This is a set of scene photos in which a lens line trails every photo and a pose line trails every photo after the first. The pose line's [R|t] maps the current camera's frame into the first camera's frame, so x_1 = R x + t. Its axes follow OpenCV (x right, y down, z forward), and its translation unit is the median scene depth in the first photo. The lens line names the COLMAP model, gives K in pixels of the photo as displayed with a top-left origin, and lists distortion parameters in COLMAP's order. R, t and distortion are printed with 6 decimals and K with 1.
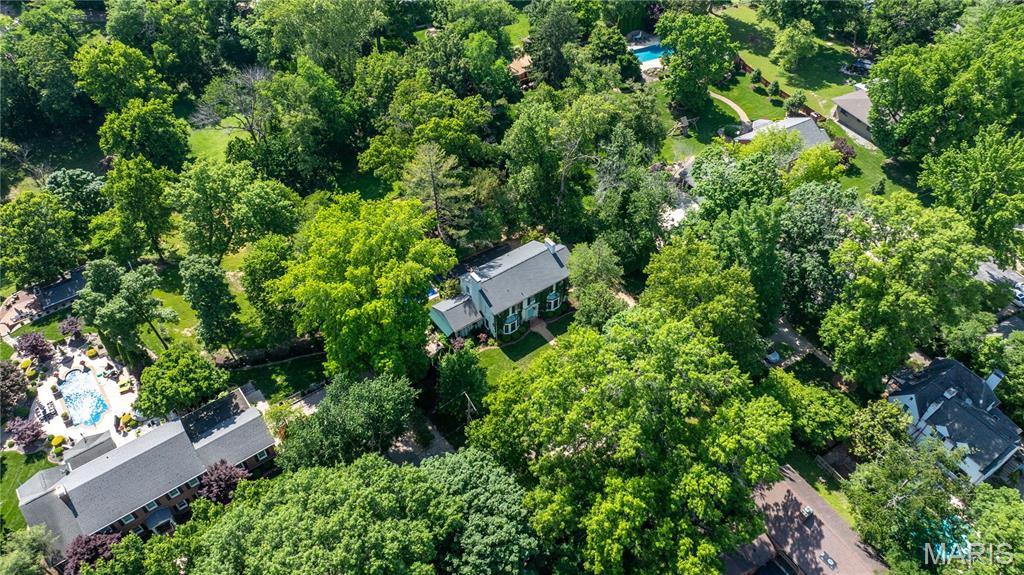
lens RADIAL K [[753.6, 0, 524.5], [0, 753.6, 313.8], [0, 0, 1]] dist [-0.010099, -0.001861]
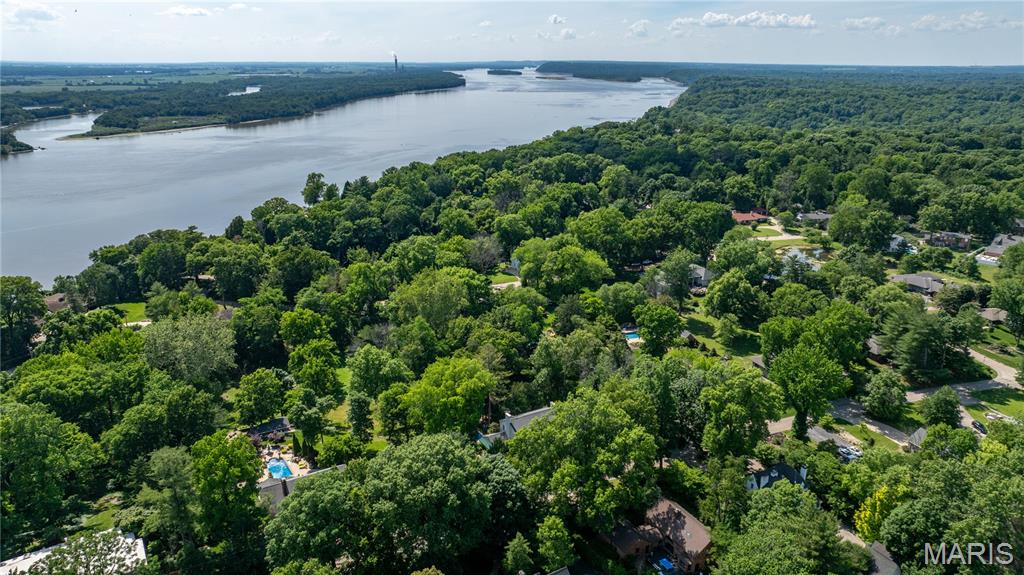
lens RADIAL K [[753.6, 0, 524.5], [0, 753.6, 313.8], [0, 0, 1]] dist [-0.010099, -0.001861]
pose [[0.996210, 0.029767, -0.081734, 0.094006], [-0.063004, 0.894772, -0.442055, 0.444270], [0.059975, 0.445529, 0.893256, -0.579399]]
